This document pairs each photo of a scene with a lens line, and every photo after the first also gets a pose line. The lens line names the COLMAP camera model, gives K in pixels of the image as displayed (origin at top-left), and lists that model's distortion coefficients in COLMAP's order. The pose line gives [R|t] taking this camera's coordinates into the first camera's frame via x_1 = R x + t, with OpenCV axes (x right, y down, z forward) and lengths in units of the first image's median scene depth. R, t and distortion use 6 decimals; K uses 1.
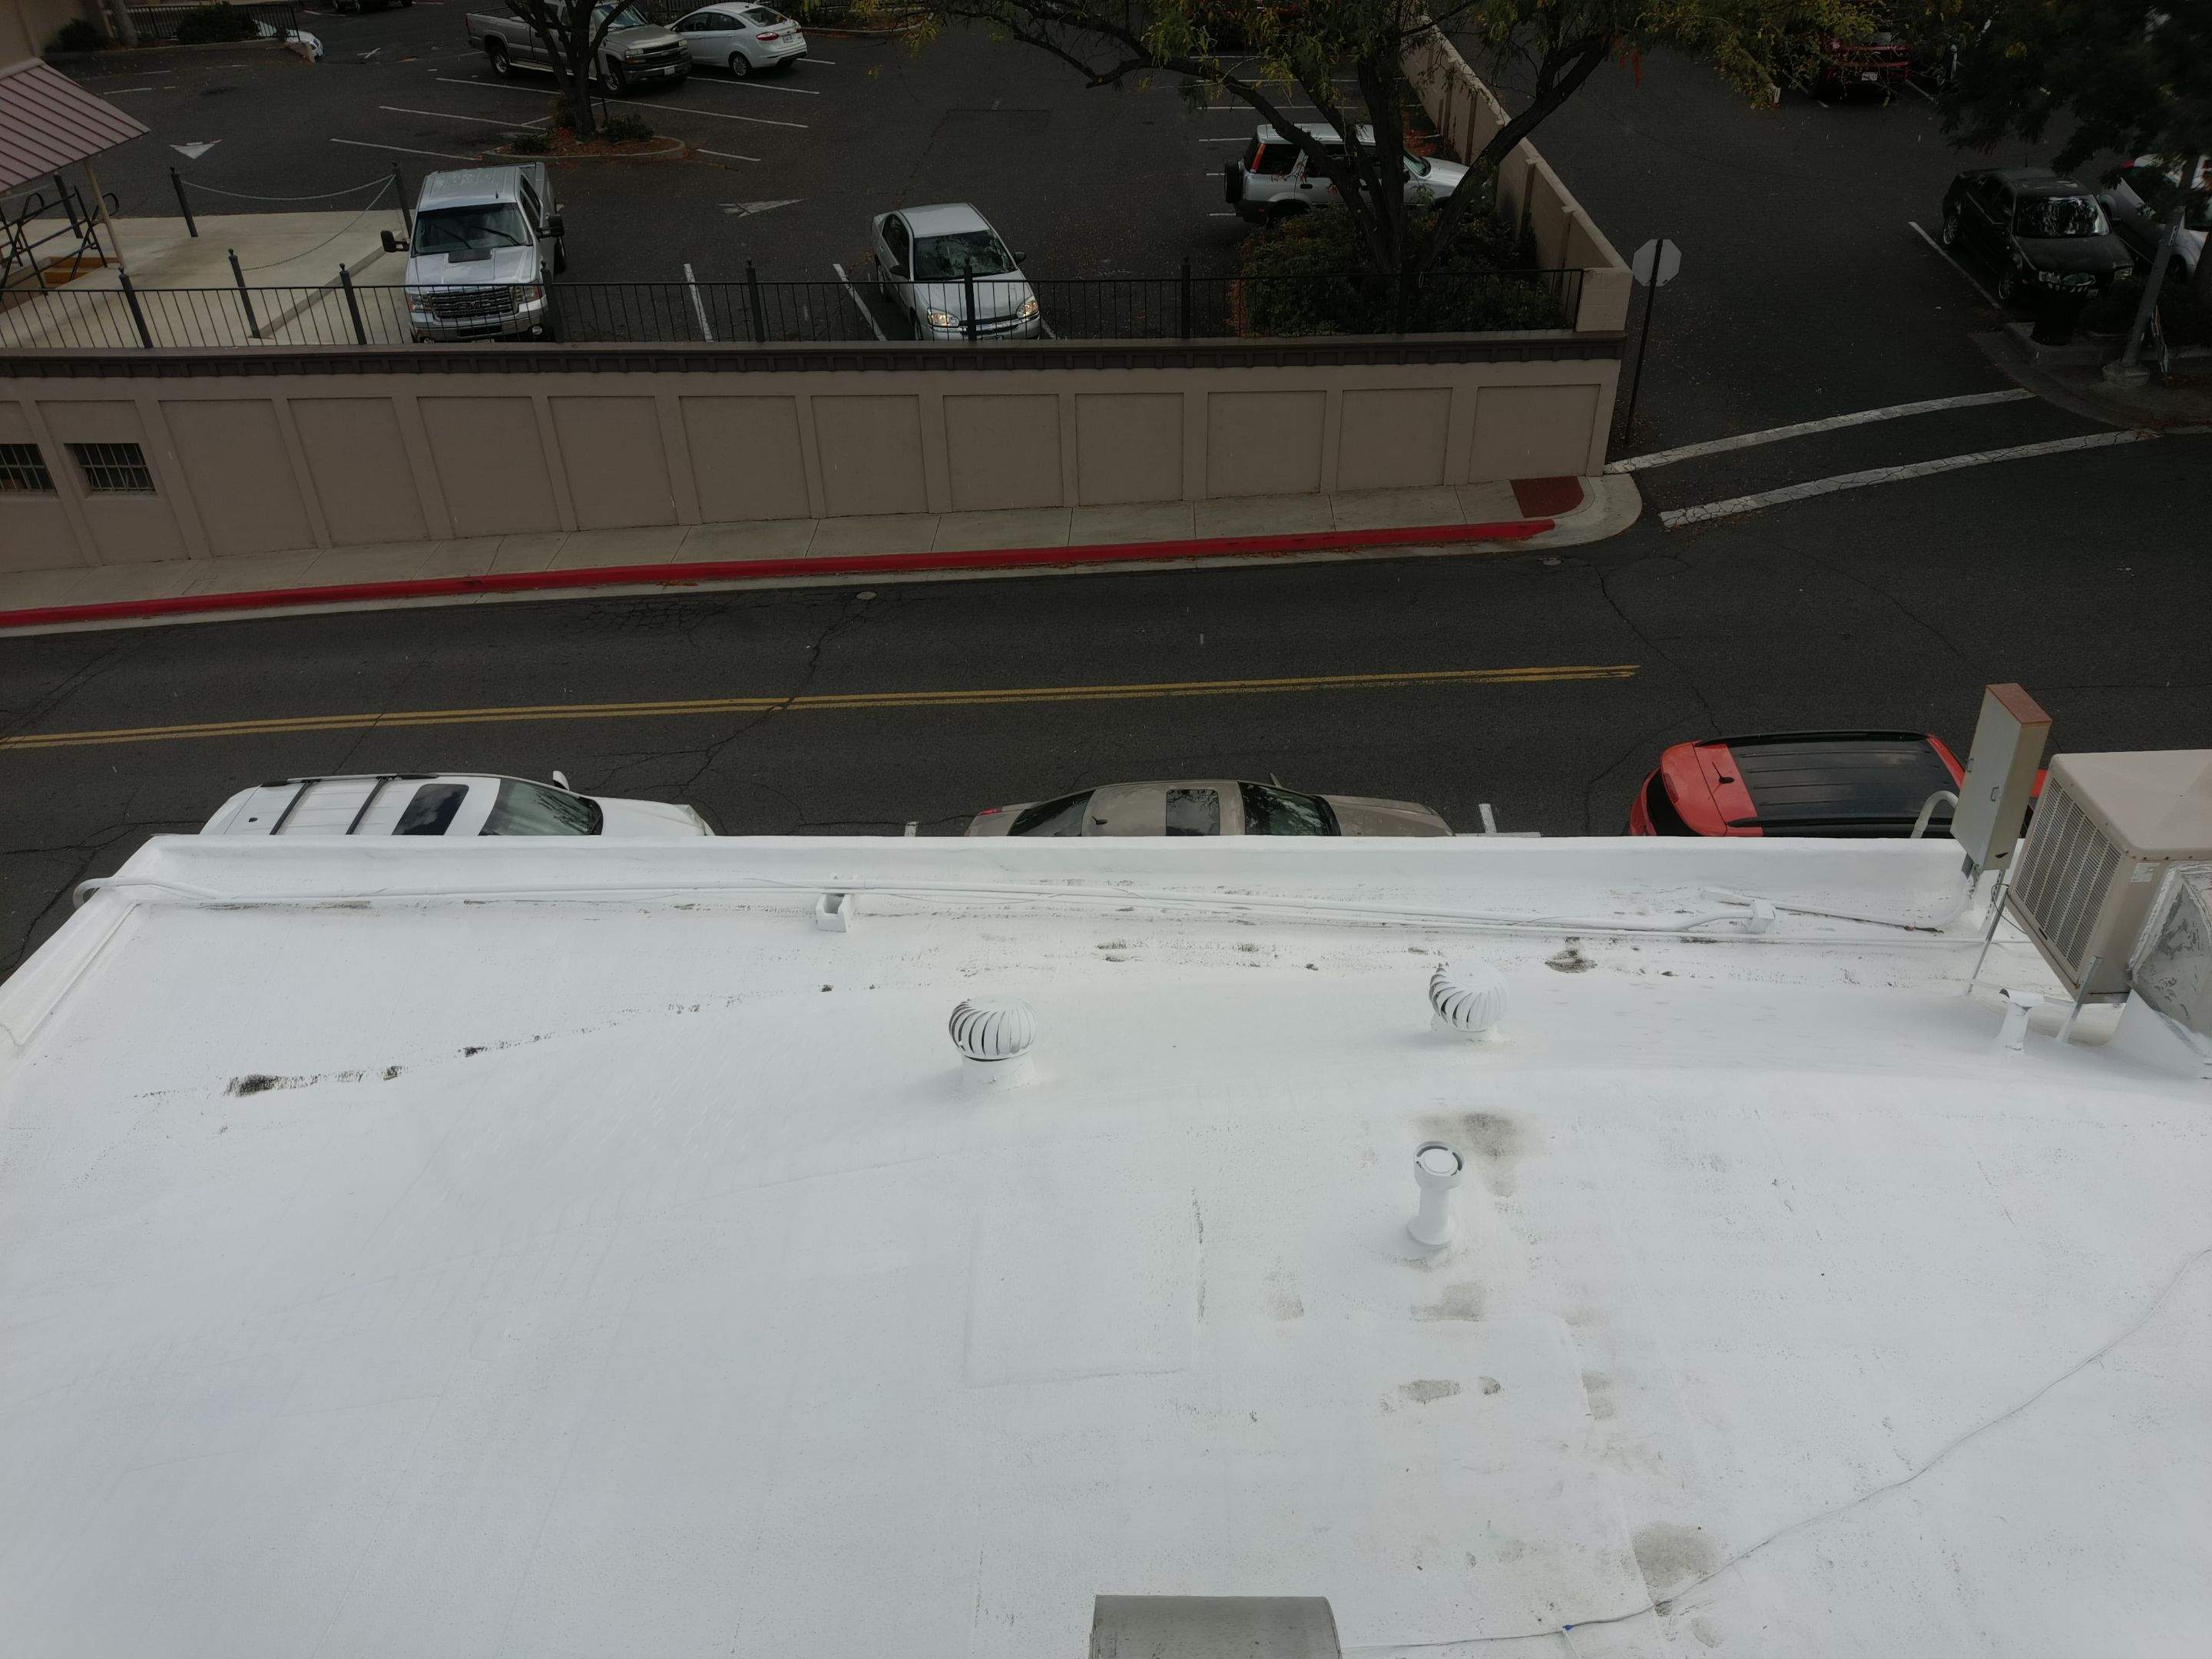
lens RADIAL K [[1647.3, 0, 1106.0], [0, 1647.3, 829.5], [0, 0, 1]] dist [0.115428, -0.189958]
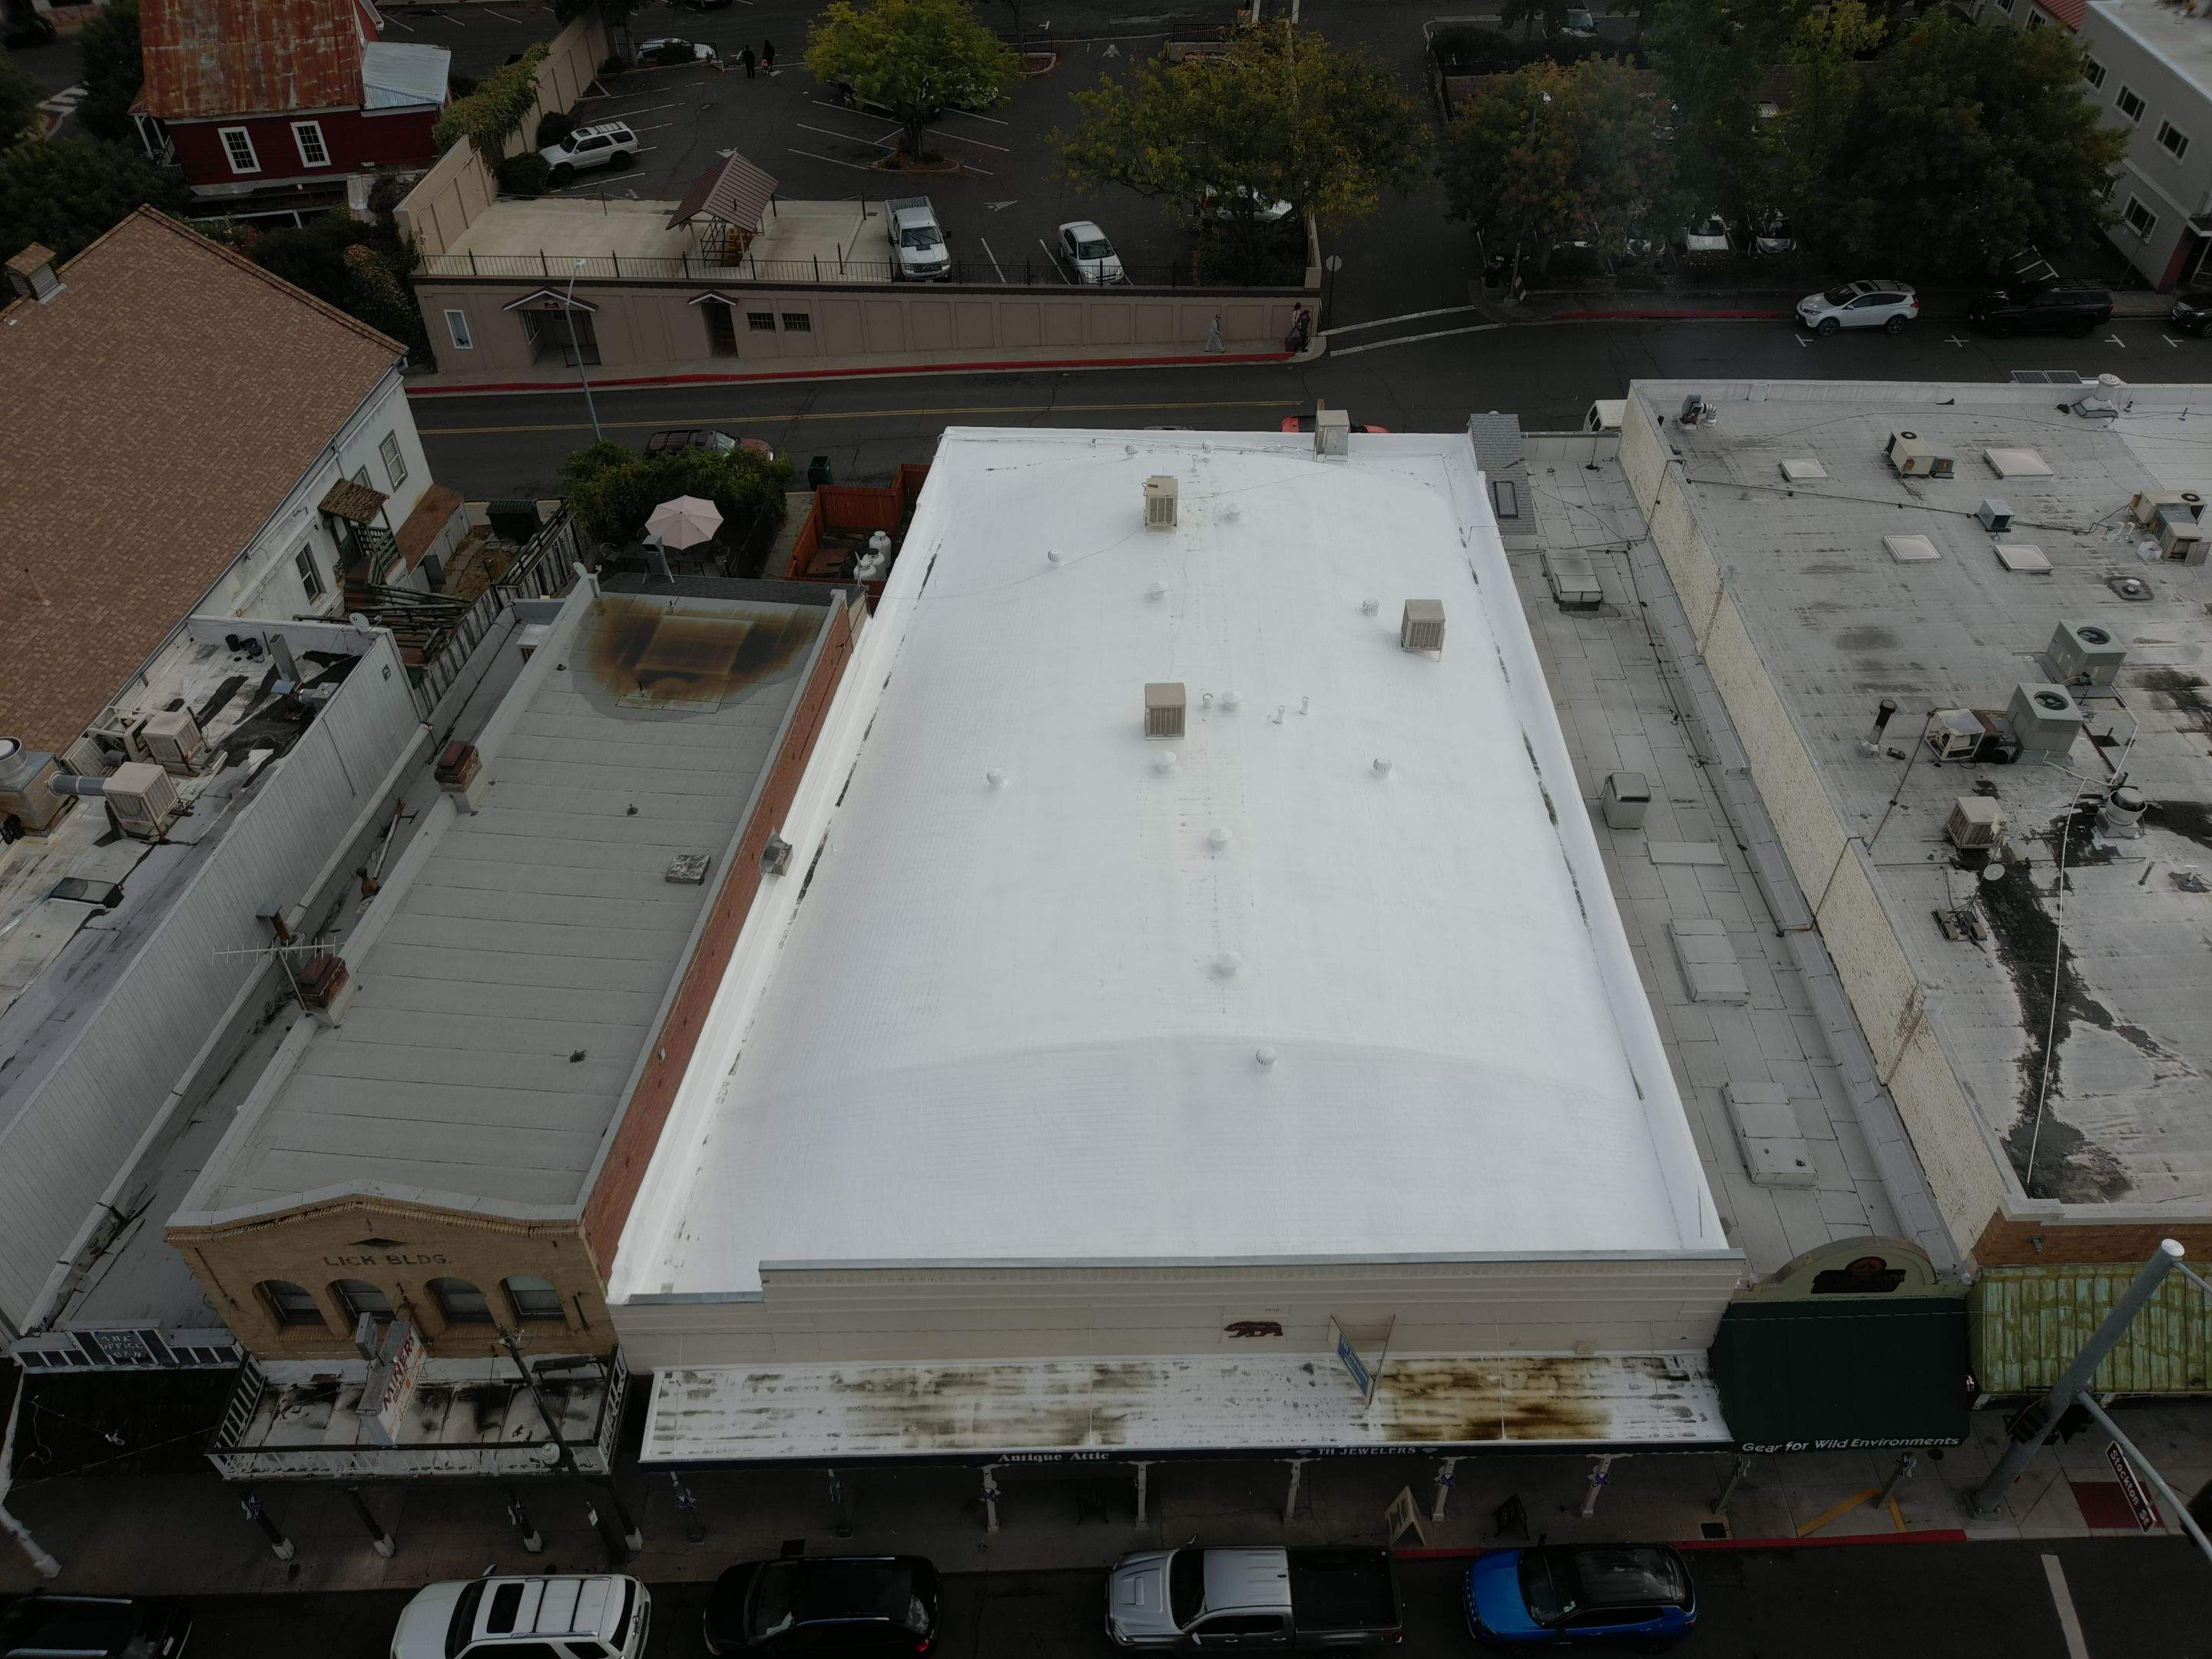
lens RADIAL K [[1647.3, 0, 1106.0], [0, 1647.3, 829.5], [0, 0, 1]] dist [0.115428, -0.189958]
pose [[0.999792, 0.020352, -0.001442, -0.047942], [-0.019989, 0.991216, 0.130733, 0.270791], [0.004090, -0.130677, 0.991417, -2.016442]]
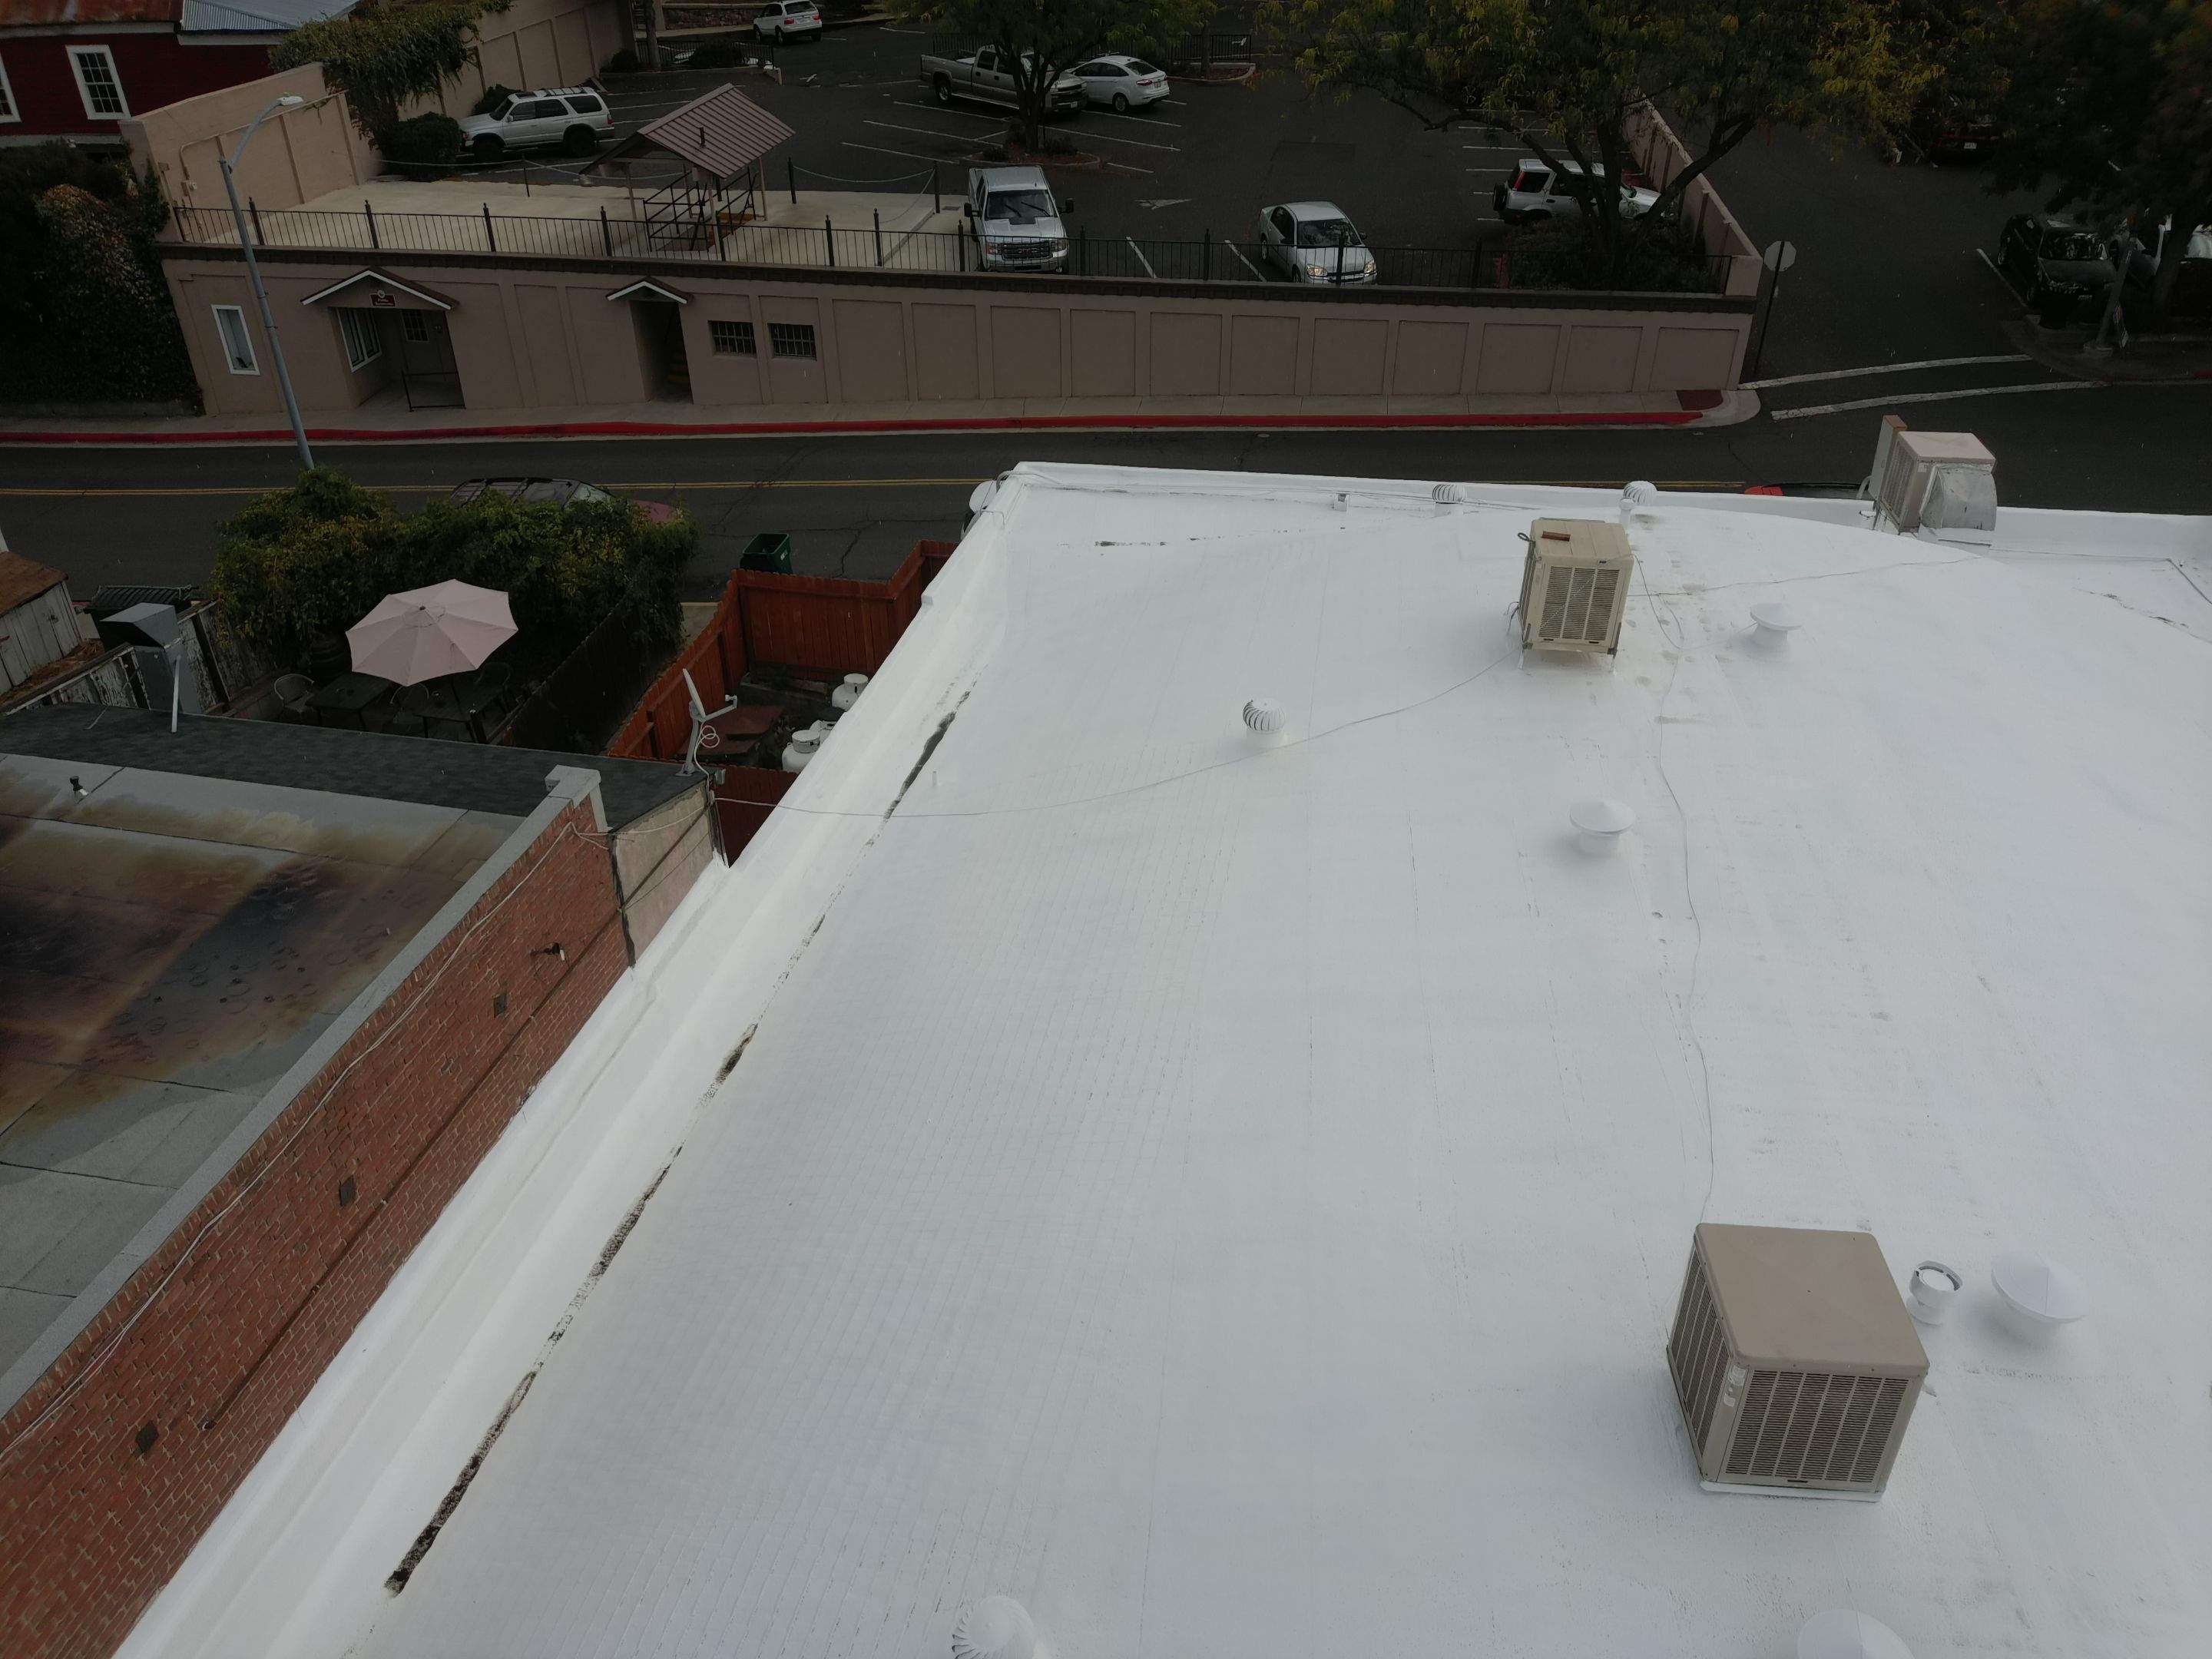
lens RADIAL K [[1647.3, 0, 1106.0], [0, 1647.3, 829.5], [0, 0, 1]] dist [0.115428, -0.189958]
pose [[0.993714, 0.076808, -0.081442, -0.130316], [-0.078184, 0.996843, -0.013844, 0.267543], [0.080122, 0.020124, 0.996582, -0.603976]]
